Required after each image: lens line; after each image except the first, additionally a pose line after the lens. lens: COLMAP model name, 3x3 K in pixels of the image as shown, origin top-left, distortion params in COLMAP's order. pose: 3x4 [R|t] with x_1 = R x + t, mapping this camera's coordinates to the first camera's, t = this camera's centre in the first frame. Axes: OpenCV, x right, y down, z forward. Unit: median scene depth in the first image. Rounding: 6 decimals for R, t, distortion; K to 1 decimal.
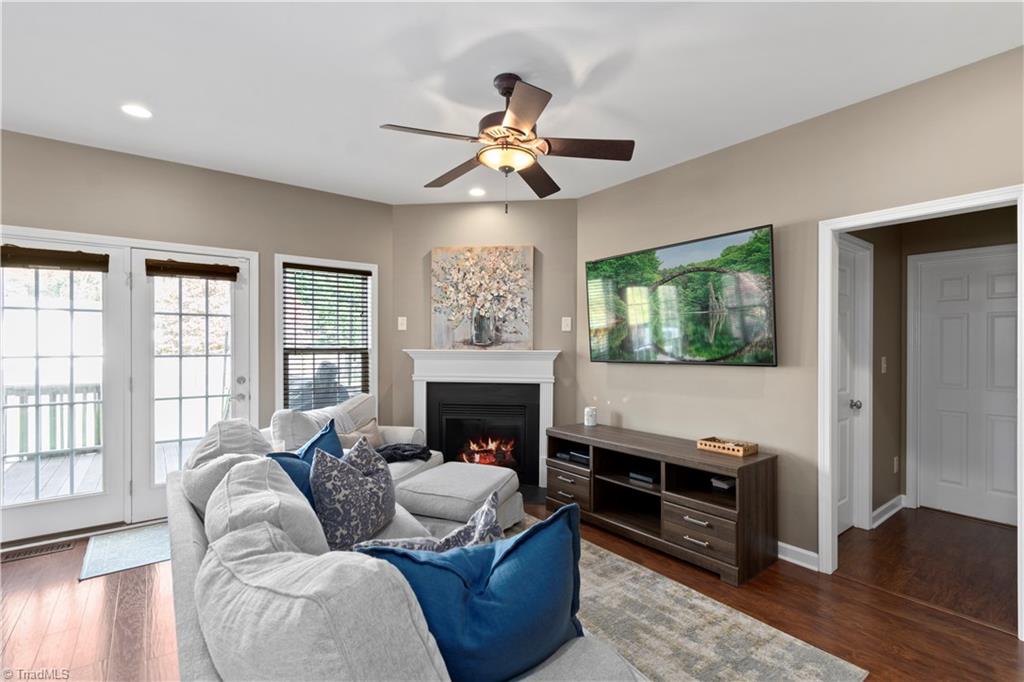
lens RADIAL K [[469.3, 0, 504.7], [0, 469.3, 340.7], [0, 0, 1]] dist [0.009499, -0.003833]
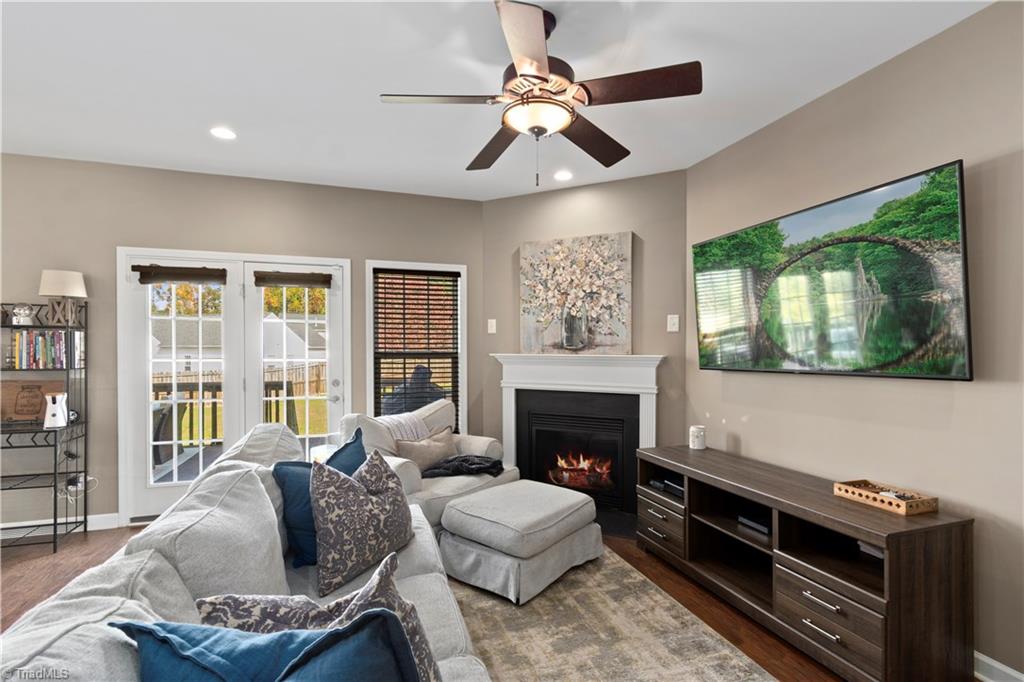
lens RADIAL K [[469.3, 0, 510.1], [0, 469.3, 347.5], [0, 0, 1]] dist [0.009499, -0.003833]
pose [[0.945377, -0.002825, -0.325966, 0.129175], [0.004355, 0.999983, 0.003964, 0.002652], [0.325949, -0.005168, 0.945373, 0.125287]]
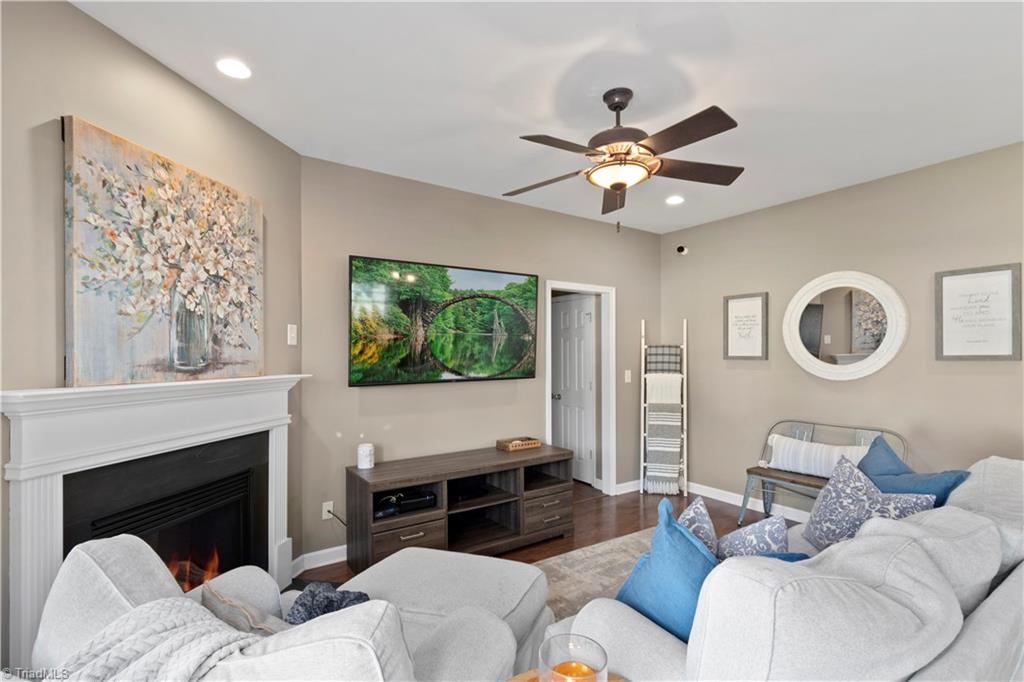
lens RADIAL K [[469.3, 0, 517.6], [0, 469.3, 352.5], [0, 0, 1]] dist [0.009499, -0.003833]
pose [[0.059816, 0.002234, 0.998207, -0.523730], [-0.006260, 0.999979, -0.001863, -0.010937], [-0.998190, -0.006137, 0.059829, 0.635206]]
